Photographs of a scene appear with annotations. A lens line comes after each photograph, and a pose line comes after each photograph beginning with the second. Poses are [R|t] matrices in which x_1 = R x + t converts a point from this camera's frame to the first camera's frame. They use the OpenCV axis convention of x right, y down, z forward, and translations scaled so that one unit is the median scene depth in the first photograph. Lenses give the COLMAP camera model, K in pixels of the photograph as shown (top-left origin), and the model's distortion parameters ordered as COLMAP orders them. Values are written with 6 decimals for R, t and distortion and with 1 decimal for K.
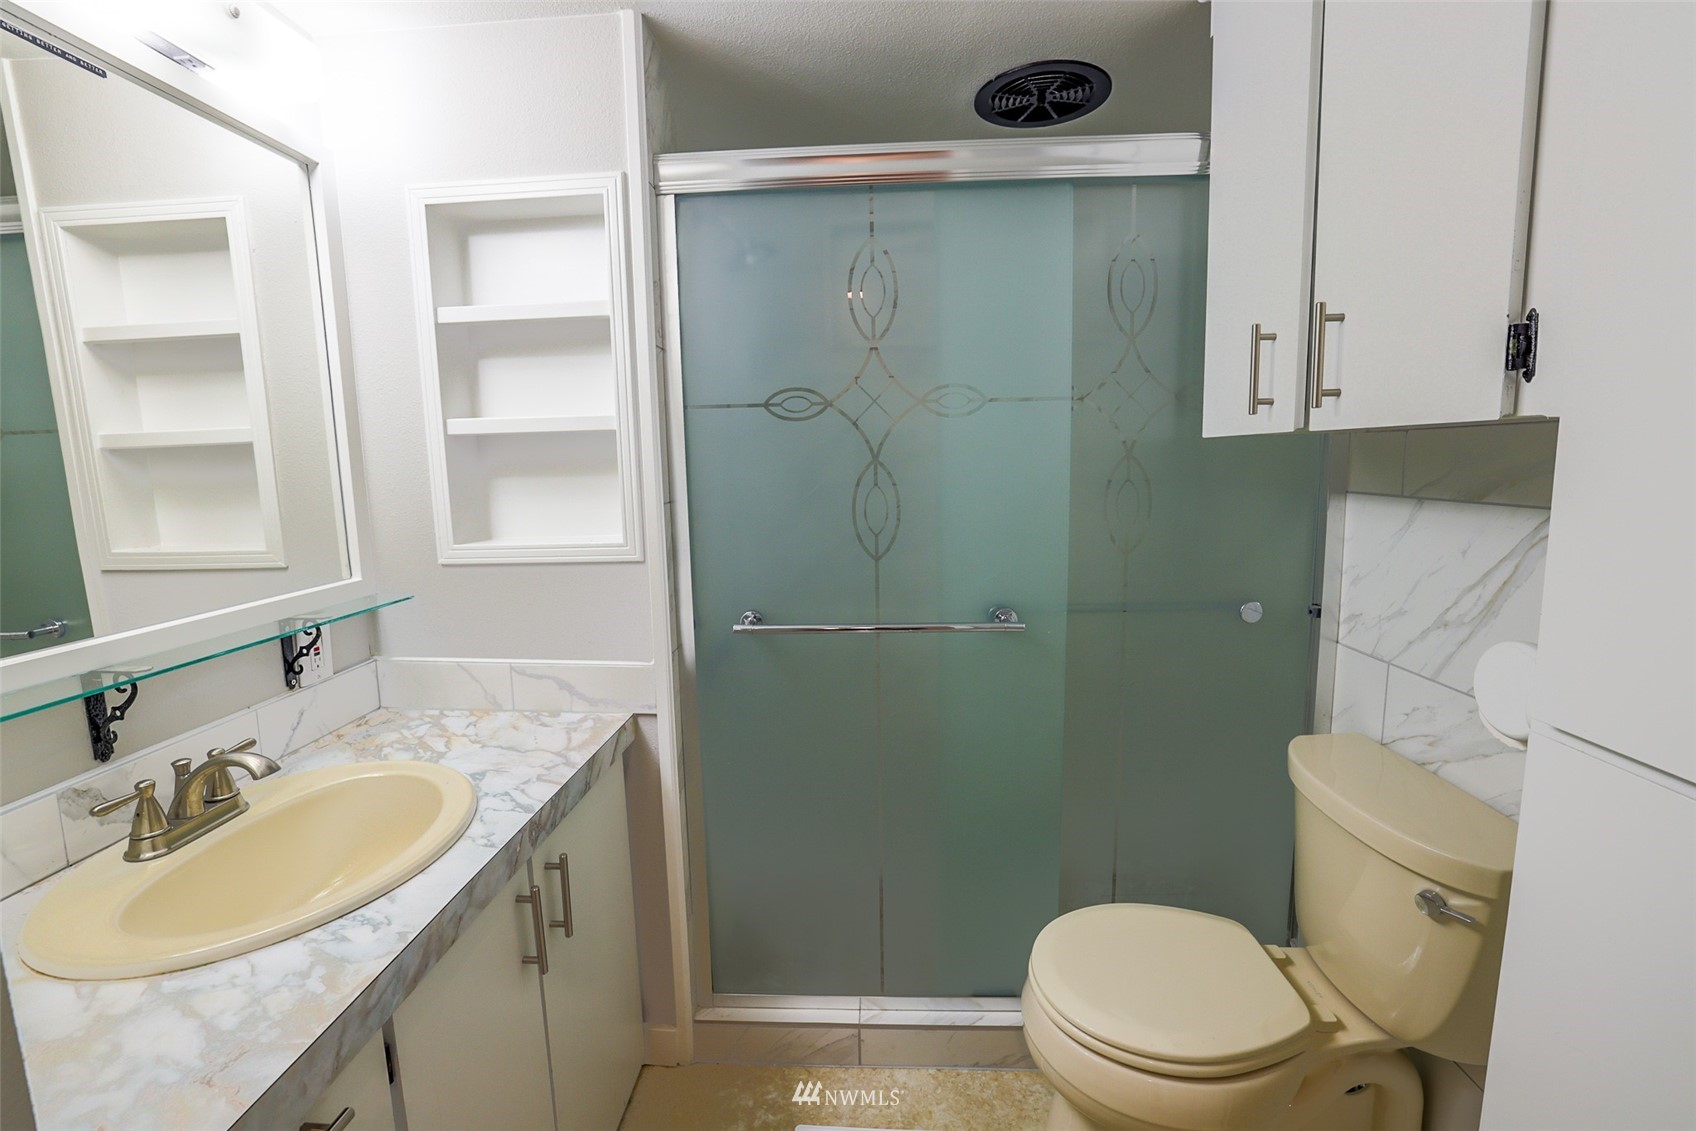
lens RADIAL K [[741.1, 0, 849.6], [0, 741.1, 569.3], [0, 0, 1]] dist [-0.029018, 0.004835]
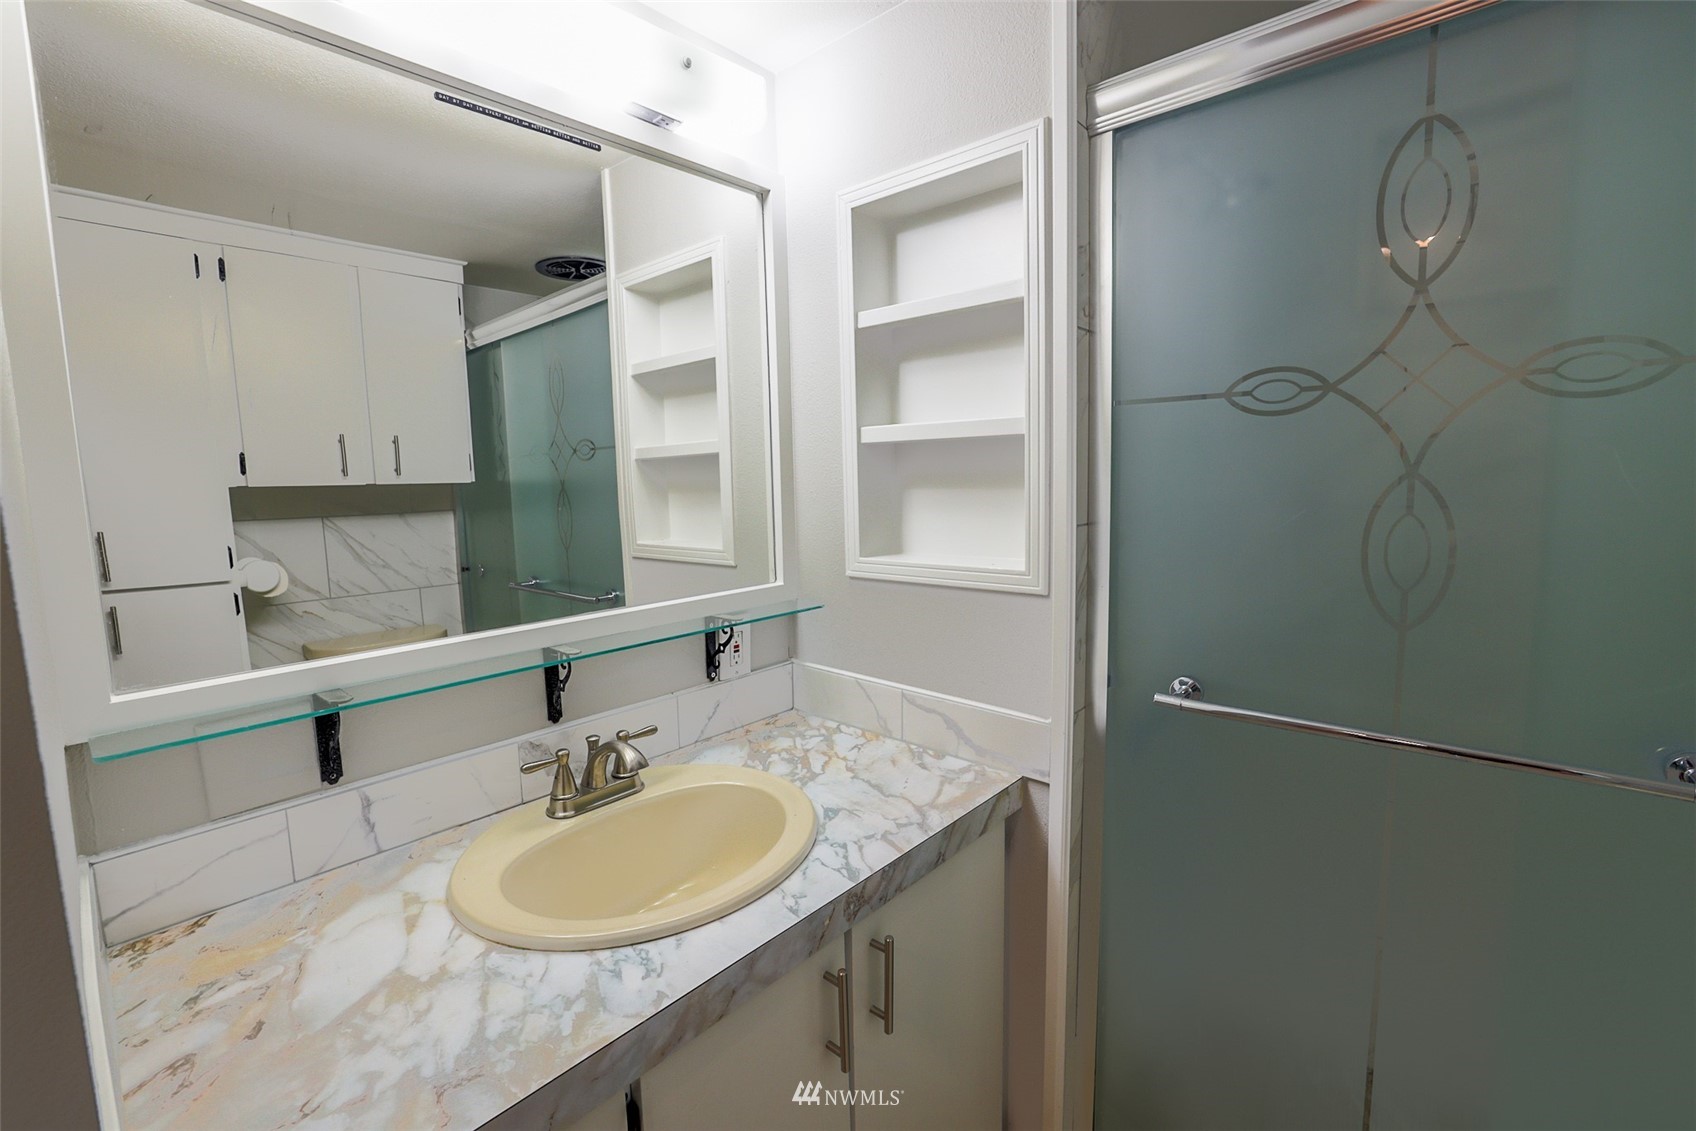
lens RADIAL K [[741.1, 0, 838.8], [0, 741.1, 552.5], [0, 0, 1]] dist [-0.029018, 0.004835]
pose [[0.768161, 0.072430, -0.636147, 0.062175], [-0.086681, 0.996198, 0.008756, -0.048527], [0.634362, 0.048416, 0.771518, 0.245512]]
